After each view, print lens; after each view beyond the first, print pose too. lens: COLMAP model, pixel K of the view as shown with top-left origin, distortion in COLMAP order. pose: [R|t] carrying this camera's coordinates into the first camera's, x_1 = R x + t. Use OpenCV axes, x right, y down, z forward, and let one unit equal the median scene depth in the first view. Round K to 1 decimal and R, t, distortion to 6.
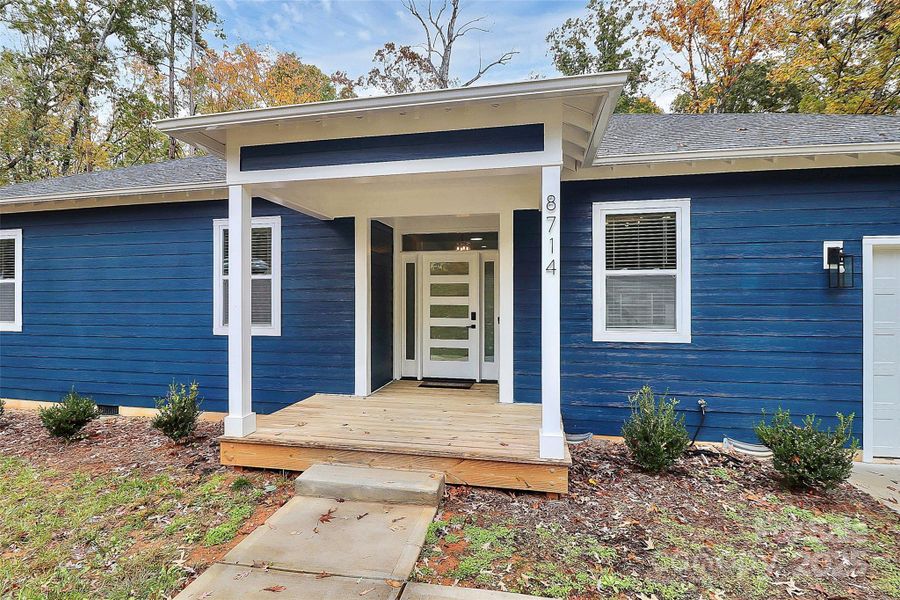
lens RADIAL K [[425.1, 0, 449.9], [0, 425.1, 299.2], [0, 0, 1]] dist [-0.007853, -0.006921]
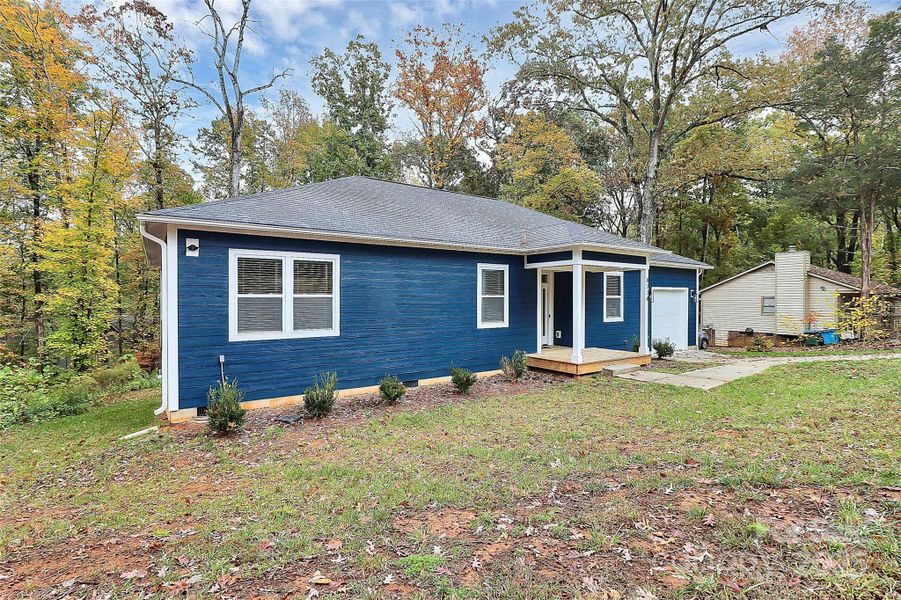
lens RADIAL K [[425.6, 0, 455.1], [0, 425.6, 298.4], [0, 0, 1]] dist [-0.007853, -0.006921]
pose [[0.695148, 0.002987, 0.718861, -1.728421], [0.000485, 0.999989, -0.004625, -0.030672], [-0.718867, 0.003564, 0.695139, -0.150583]]
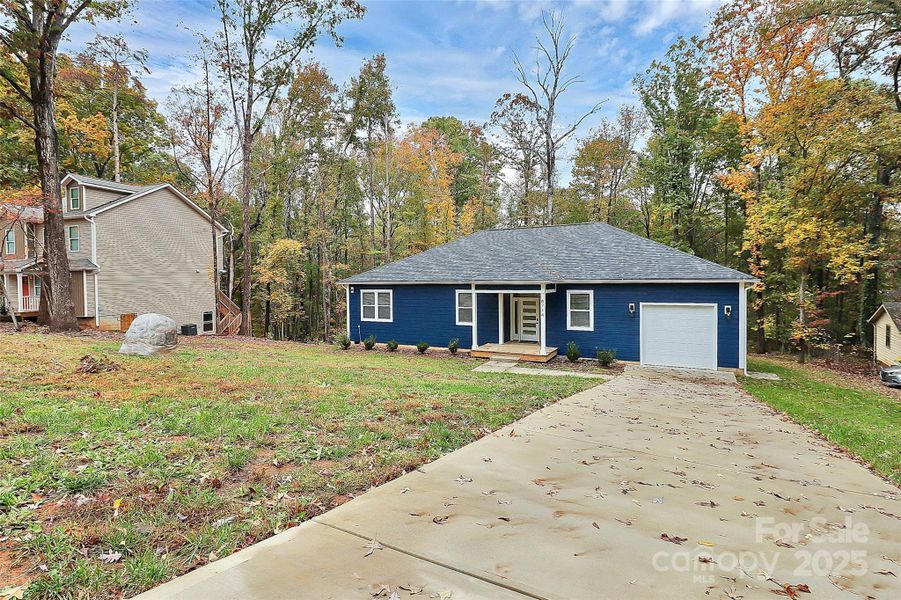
lens RADIAL K [[425.6, 0, 466.1], [0, 425.6, 285.1], [0, 0, 1]] dist [-0.007853, -0.006921]
pose [[0.970344, -0.002170, -0.241720, 0.291977], [0.006901, 0.999801, 0.018729, -0.261946], [0.241631, -0.019842, 0.970165, -1.995957]]
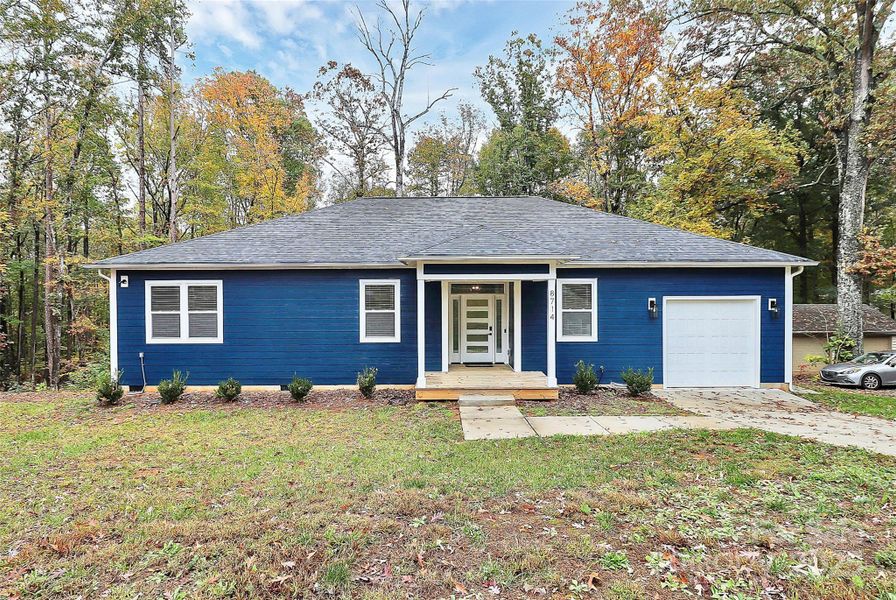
lens RADIAL K [[423.2, 0, 452.3], [0, 423.2, 296.4], [0, 0, 1]] dist [-0.007853, -0.006921]
pose [[0.978593, -0.003543, 0.205776, -0.495125], [0.001378, 0.999942, 0.010666, -0.122769], [-0.205802, -0.010154, 0.978541, -0.794601]]
